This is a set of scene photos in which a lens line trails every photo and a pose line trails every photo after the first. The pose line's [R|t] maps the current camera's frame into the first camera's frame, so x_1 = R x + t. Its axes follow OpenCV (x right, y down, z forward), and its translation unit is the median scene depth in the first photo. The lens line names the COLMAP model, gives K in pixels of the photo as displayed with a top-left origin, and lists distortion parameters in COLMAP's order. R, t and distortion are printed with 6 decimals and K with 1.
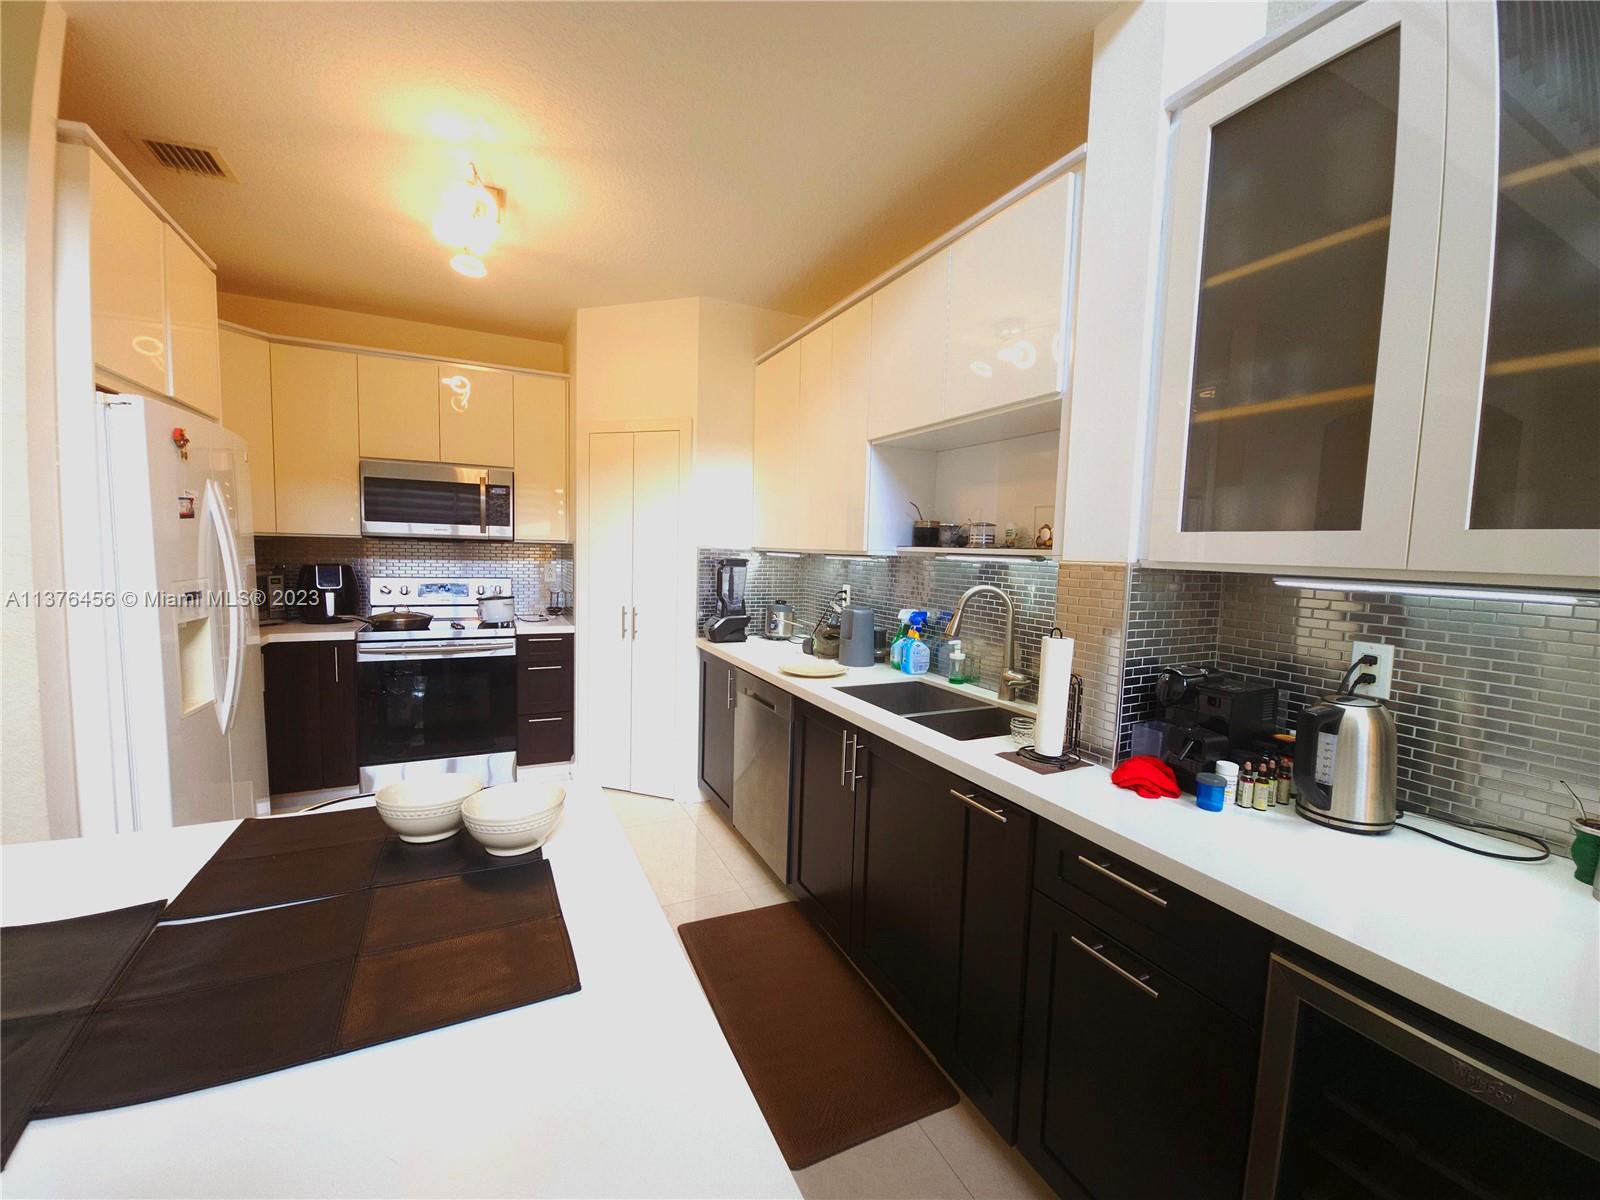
lens RADIAL K [[653.6, 0, 801.8], [0, 653.6, 601.7], [0, 0, 1]] dist [-0.001121, -0.000266]
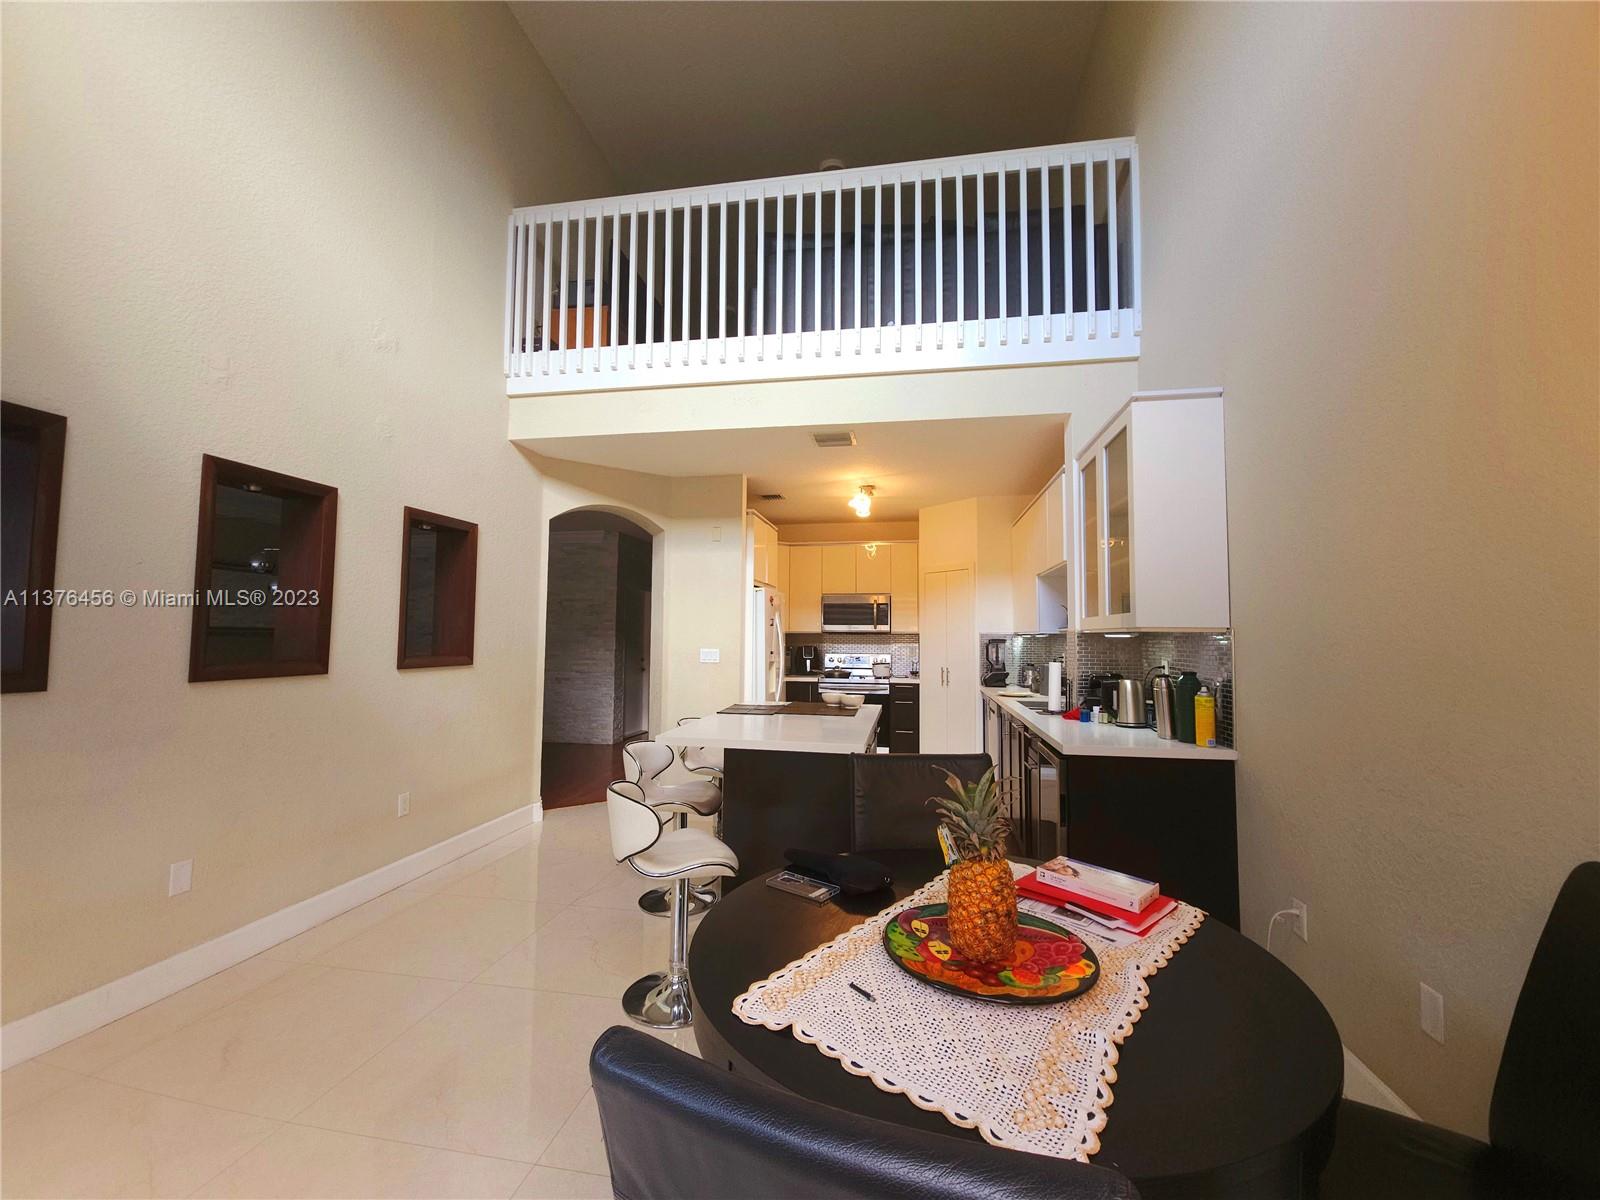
lens RADIAL K [[653.6, 0, 801.3], [0, 653.6, 600.5], [0, 0, 1]] dist [-0.001121, -0.000266]
pose [[0.808516, -0.056731, -0.585734, 0.472477], [-0.030621, 0.989938, -0.138148, 0.084933], [0.587677, 0.129631, 0.798643, -0.677410]]
